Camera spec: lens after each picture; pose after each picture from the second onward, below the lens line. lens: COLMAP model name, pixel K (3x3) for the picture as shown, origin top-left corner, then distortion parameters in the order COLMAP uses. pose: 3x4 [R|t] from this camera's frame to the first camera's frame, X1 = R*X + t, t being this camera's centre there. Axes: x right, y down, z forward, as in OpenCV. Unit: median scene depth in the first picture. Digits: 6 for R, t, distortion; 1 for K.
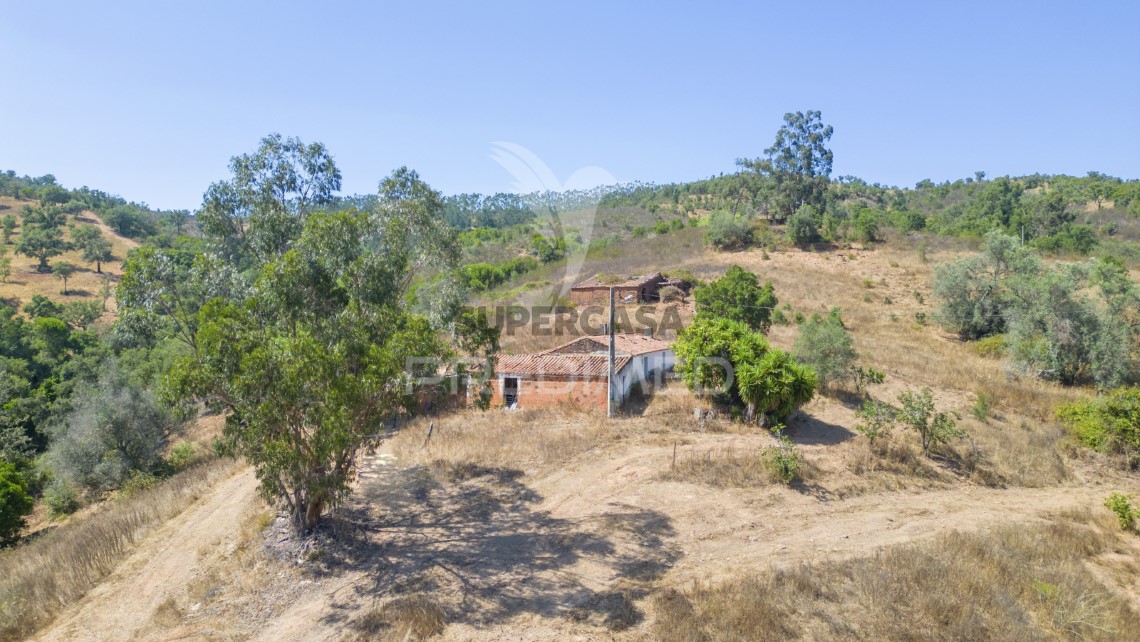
lens RADIAL K [[794.0, 0, 573.8], [0, 794.0, 316.4], [0, 0, 1]] dist [0.082094, -0.083637]
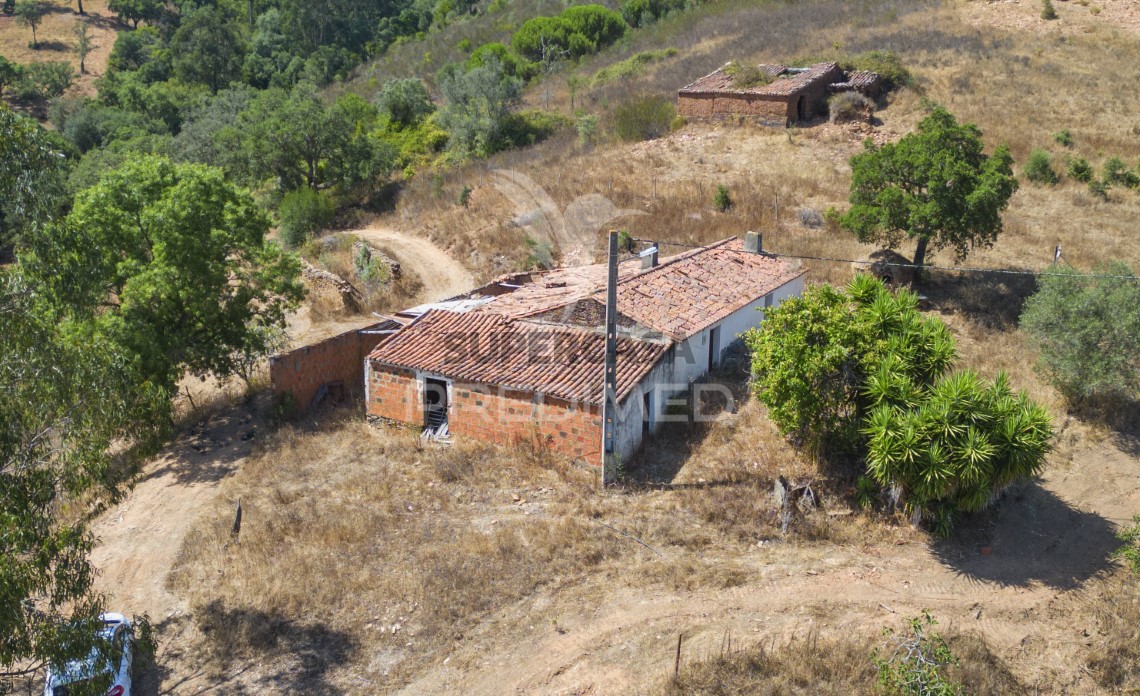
lens RADIAL K [[1078.9, 0, 559.5], [0, 1078.9, 323.5], [0, 0, 1]] dist [0.123881, -0.215588]
pose [[0.981522, 0.047458, -0.185371, 0.108167], [0.000467, 0.968158, 0.250341, -0.113093], [0.191349, -0.245801, 0.950246, 0.278716]]
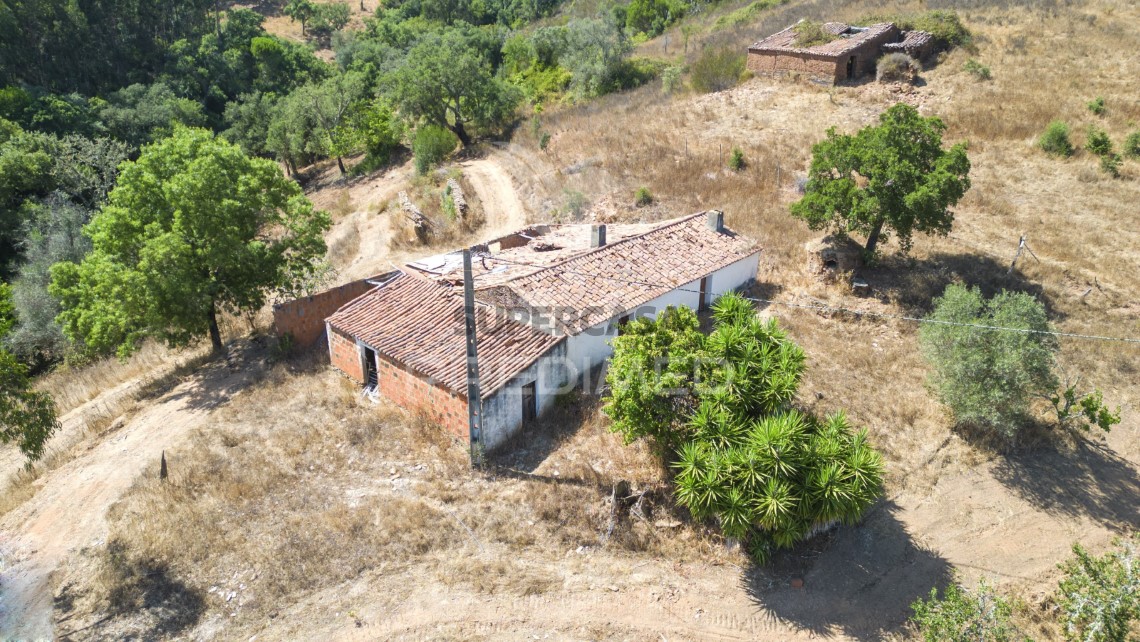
lens RADIAL K [[794.0, 0, 573.8], [0, 794.0, 316.4], [0, 0, 1]] dist [0.082094, -0.083637]
pose [[0.916340, 0.152812, -0.370094, 0.236551], [0.005781, 0.919163, 0.393835, -0.152437], [0.400360, -0.363027, 0.841382, 0.451846]]
